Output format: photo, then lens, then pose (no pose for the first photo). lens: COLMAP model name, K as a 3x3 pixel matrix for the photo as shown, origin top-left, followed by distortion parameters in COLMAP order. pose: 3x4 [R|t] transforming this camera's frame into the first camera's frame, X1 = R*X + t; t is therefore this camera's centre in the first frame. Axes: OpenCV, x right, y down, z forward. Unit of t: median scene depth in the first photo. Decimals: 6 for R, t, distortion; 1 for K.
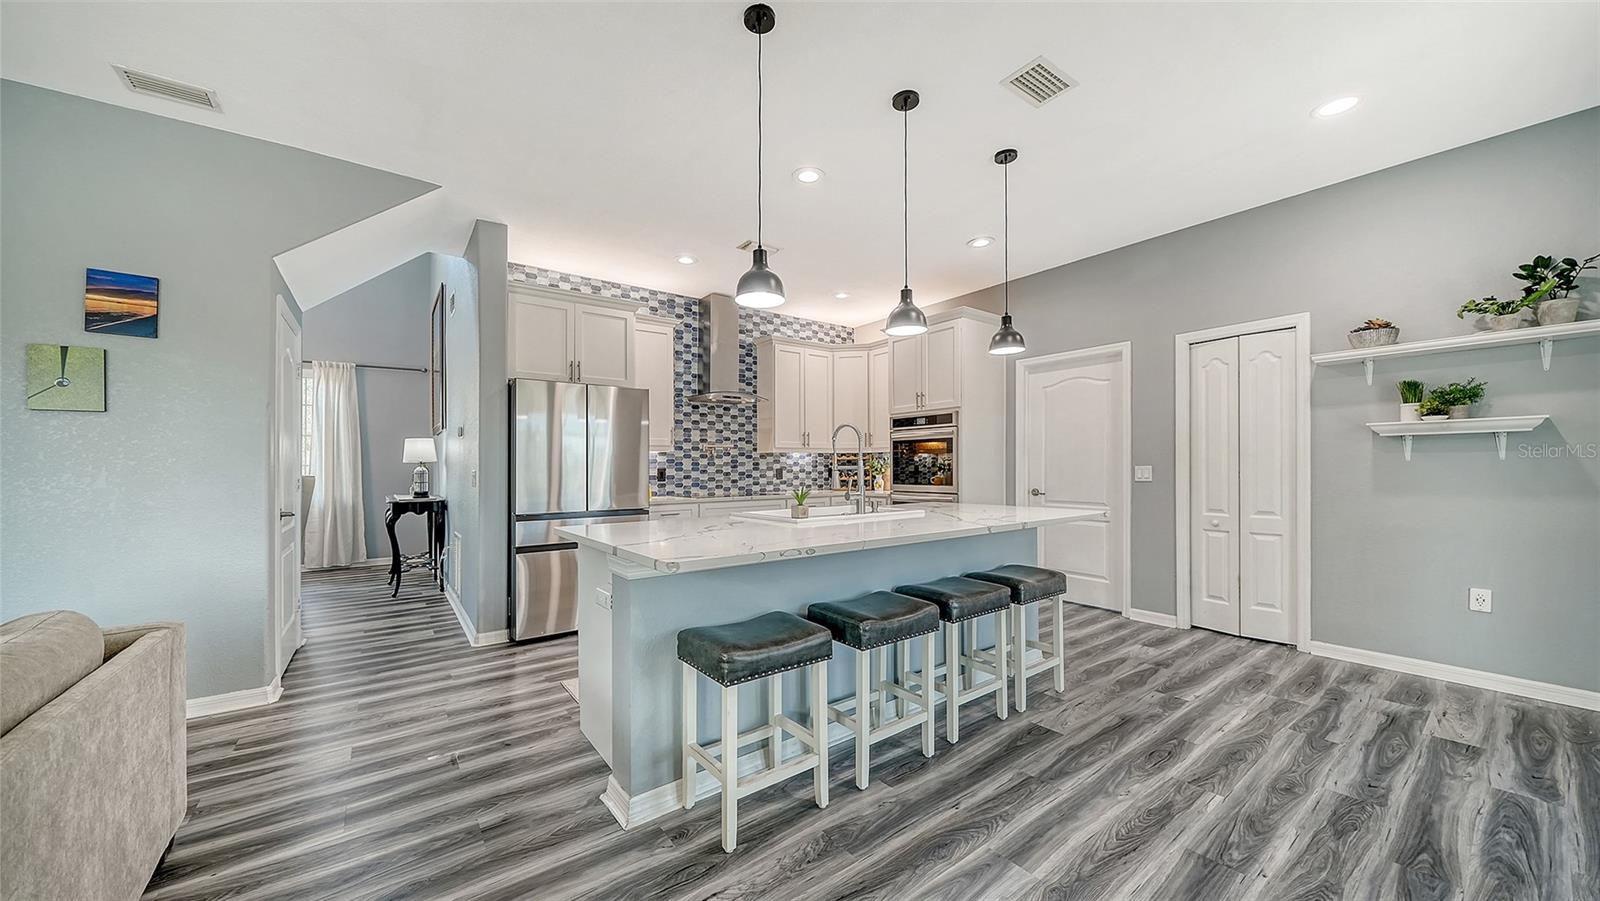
lens RADIAL K [[557.2, 0, 799.7], [0, 557.2, 464.2], [0, 0, 1]] dist [-0.003332, -0.000542]
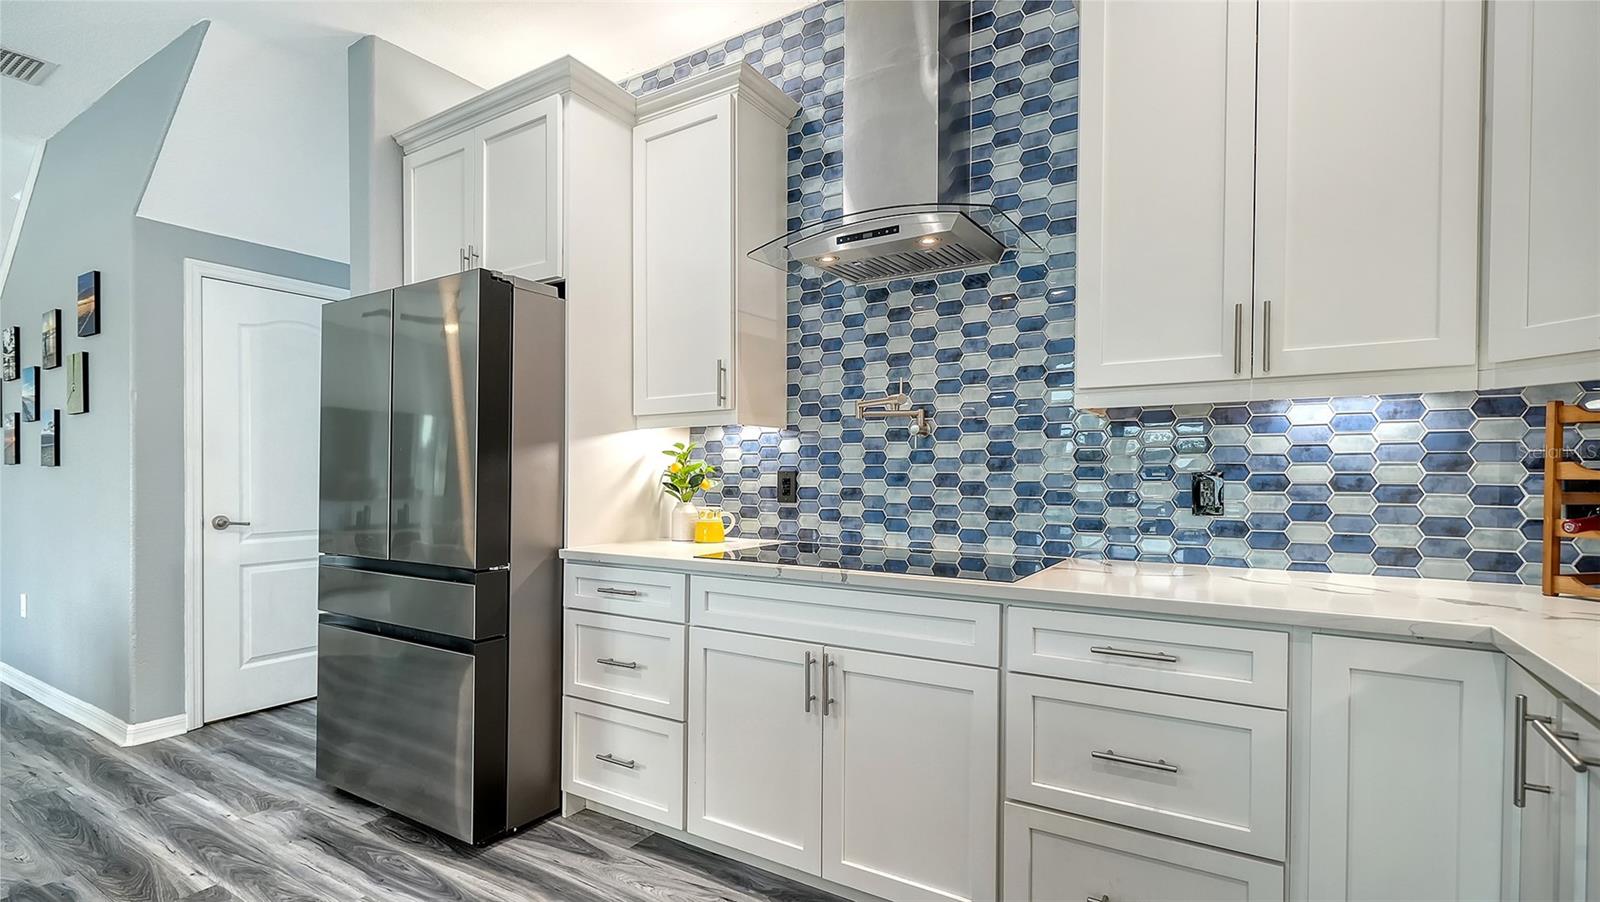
lens RADIAL K [[732.3, 0, 803.5], [0, 732.3, 476.3], [0, 0, 1]] dist [0.007759, 0.000571]
pose [[0.357351, 0.012546, -0.933886, 0.235008], [0.003460, 0.999885, 0.014757, 0.004689], [0.933964, -0.008505, 0.357267, 0.807610]]
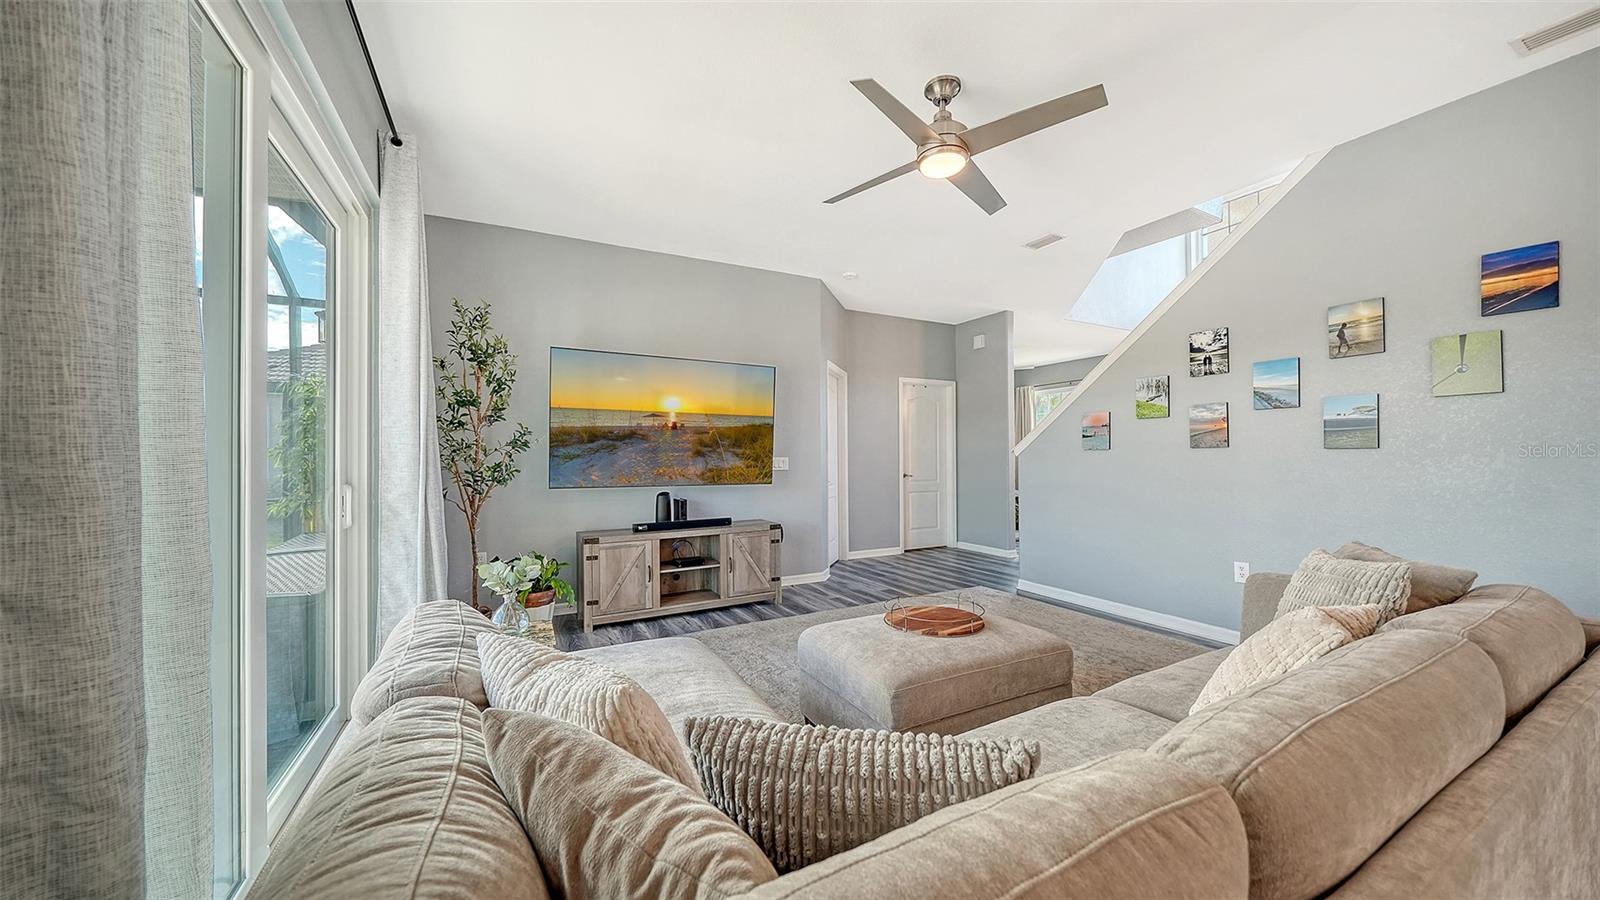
lens RADIAL K [[555.3, 0, 799.1], [0, 555.3, 445.8], [0, 0, 1]] dist [-0.003047, -0.000445]
pose [[-0.163425, -0.008681, -0.986518, -0.028922], [0.009310, 0.999903, -0.010341, 0.000487], [0.986512, -0.010875, -0.163329, -0.045374]]
